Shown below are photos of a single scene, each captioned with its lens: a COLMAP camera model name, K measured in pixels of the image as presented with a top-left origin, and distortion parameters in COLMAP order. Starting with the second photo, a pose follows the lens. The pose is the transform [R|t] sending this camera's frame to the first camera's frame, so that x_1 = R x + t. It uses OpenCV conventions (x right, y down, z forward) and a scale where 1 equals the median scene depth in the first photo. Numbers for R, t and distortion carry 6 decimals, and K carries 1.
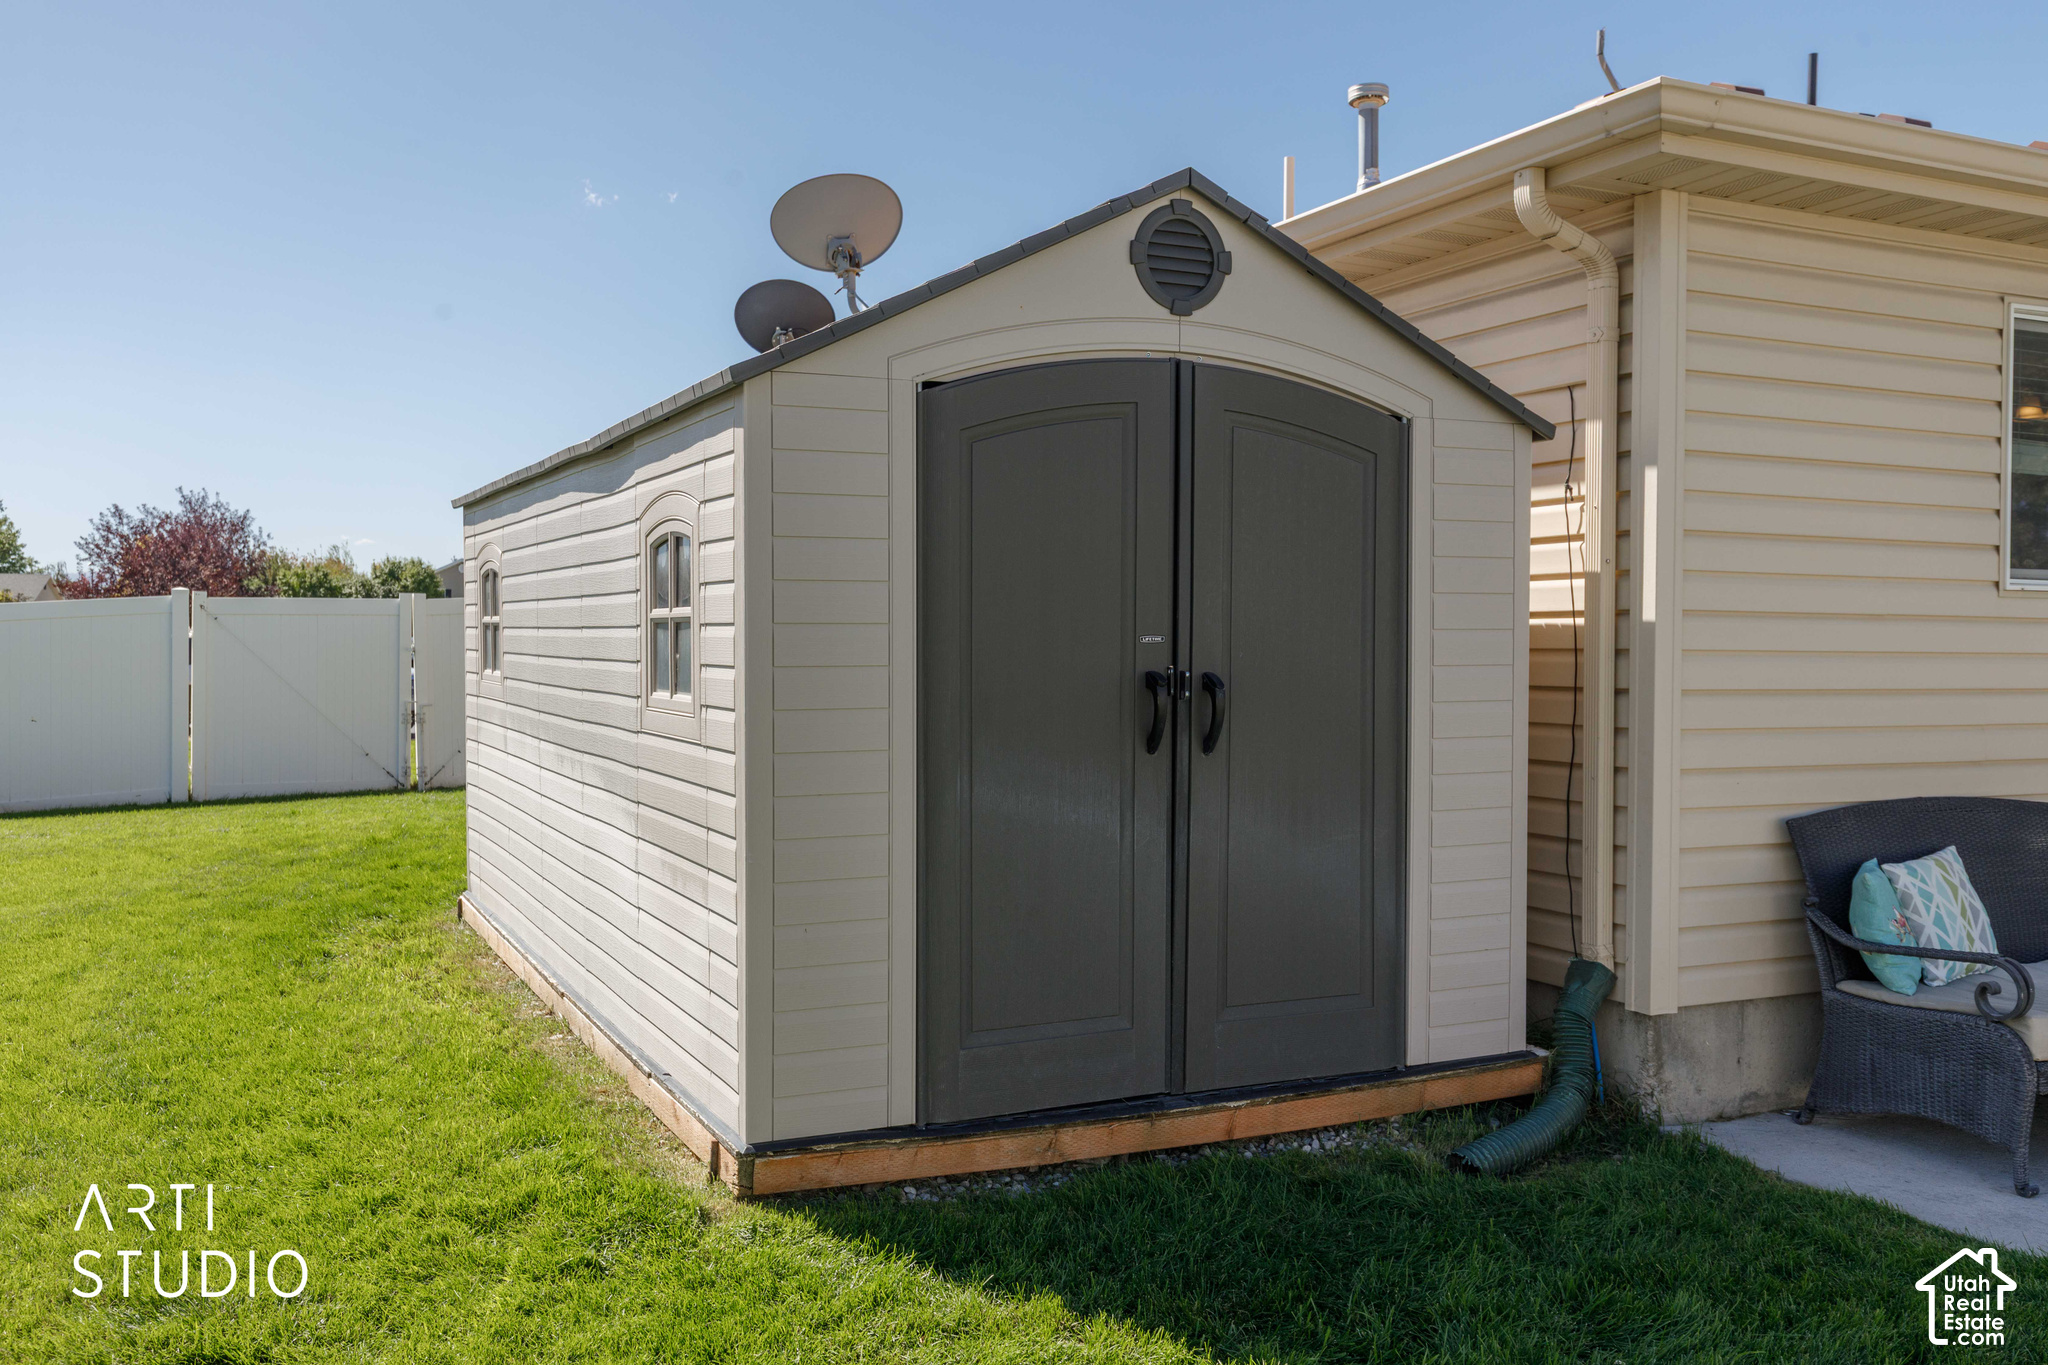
lens RADIAL K [[1775.3, 0, 1018.6], [0, 1775.3, 684.4], [0, 0, 1]] dist [-0.001647, -0.004314]
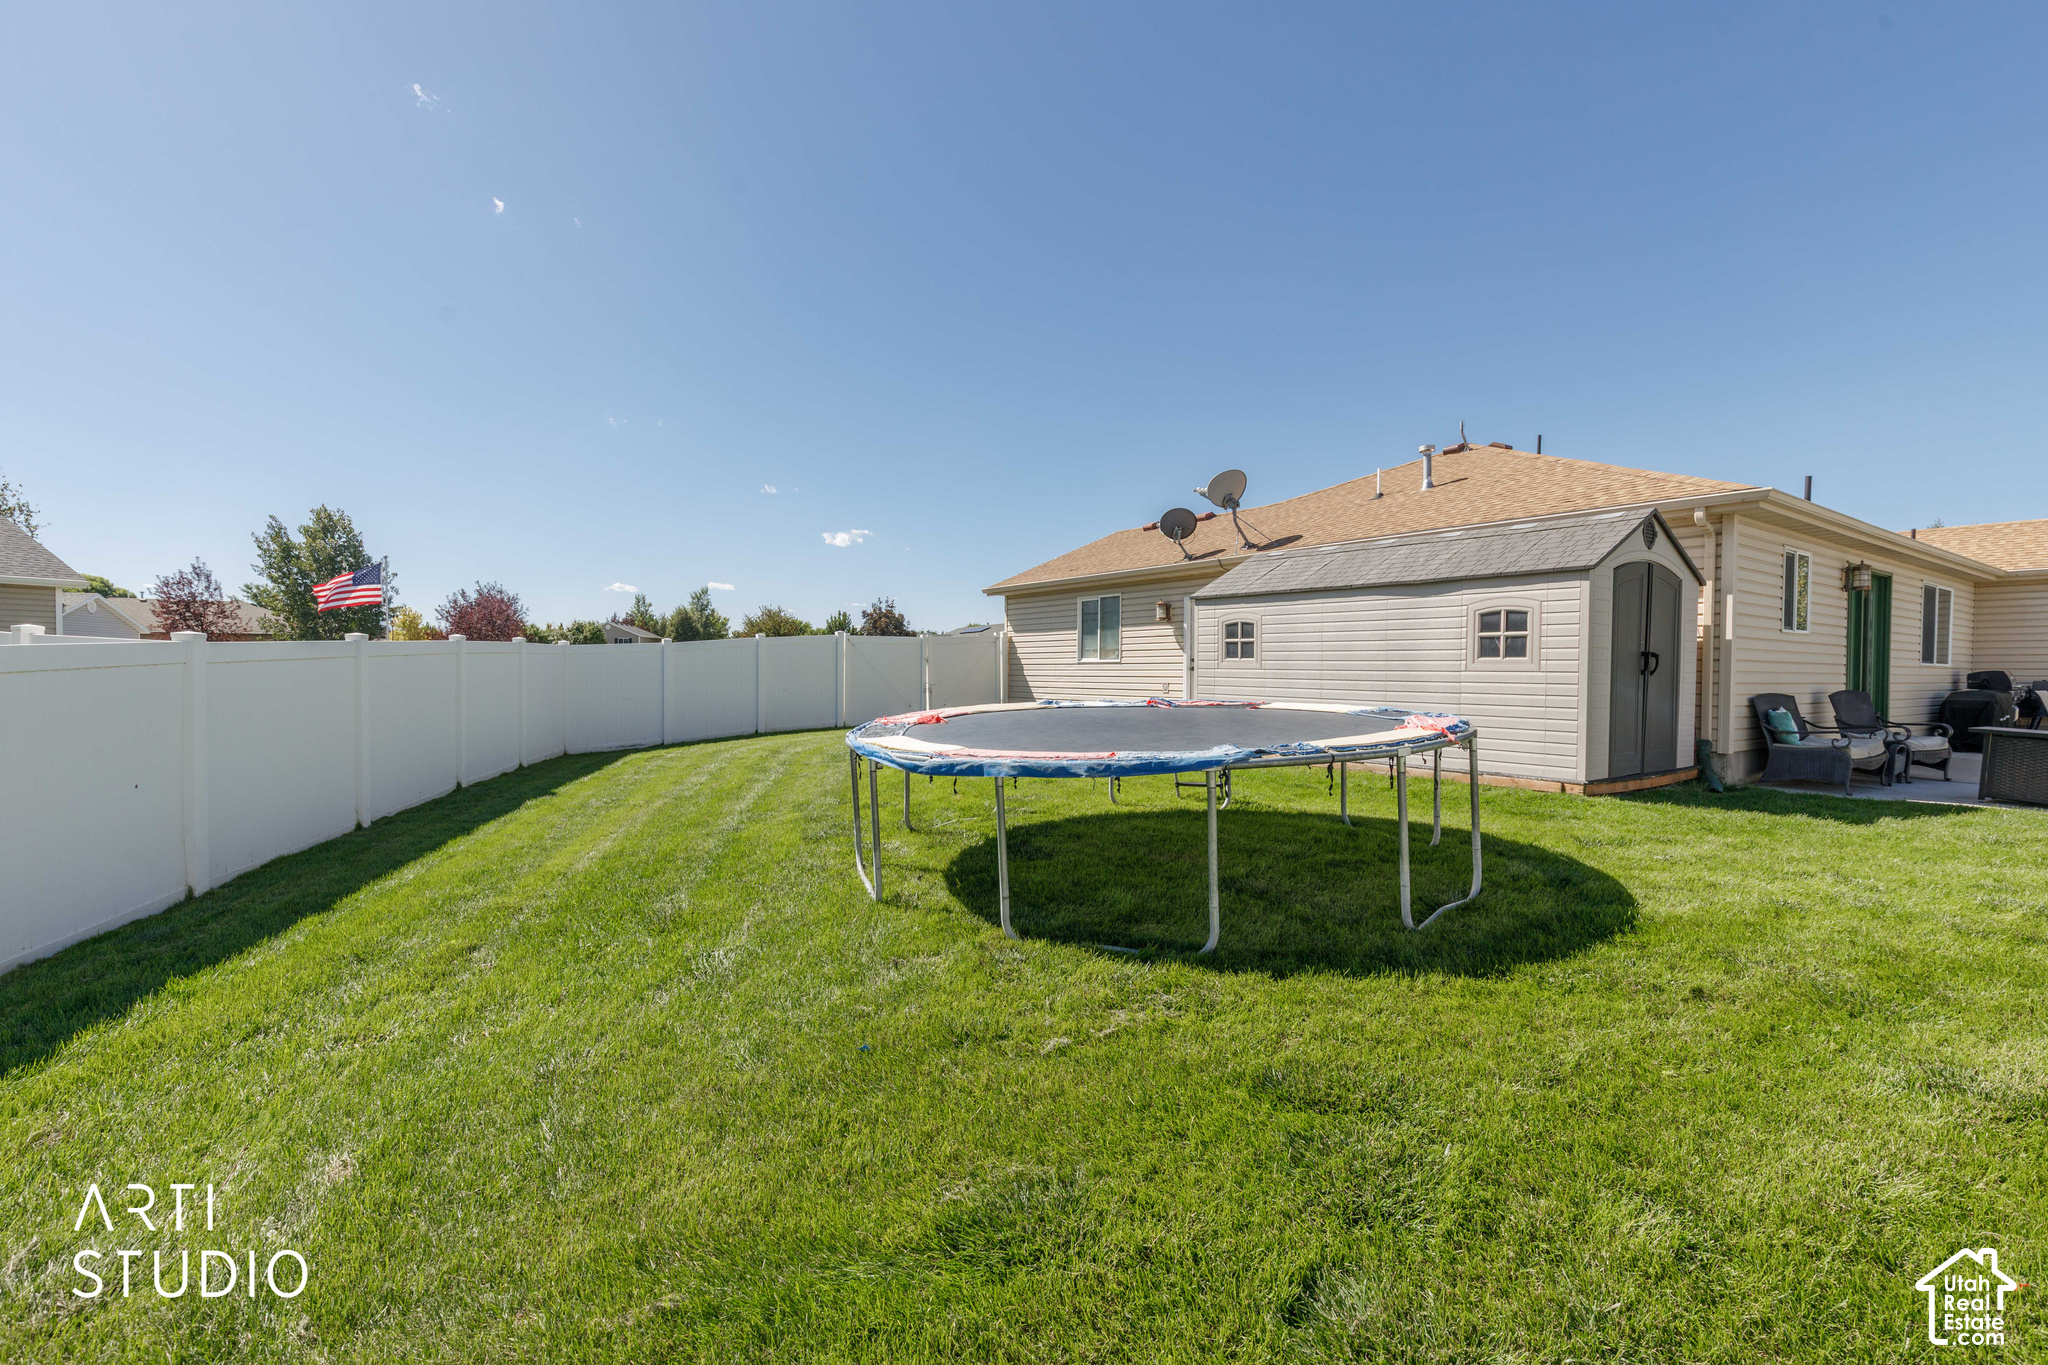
lens RADIAL K [[916.9, 0, 1028.2], [0, 916.9, 691.0], [0, 0, 1]] dist [0.005990, -0.001353]
pose [[0.983905, -0.002092, 0.178682, -1.284339], [0.002105, 0.999998, 0.000115, 0.061144], [-0.178682, 0.000263, 0.983907, -0.505006]]
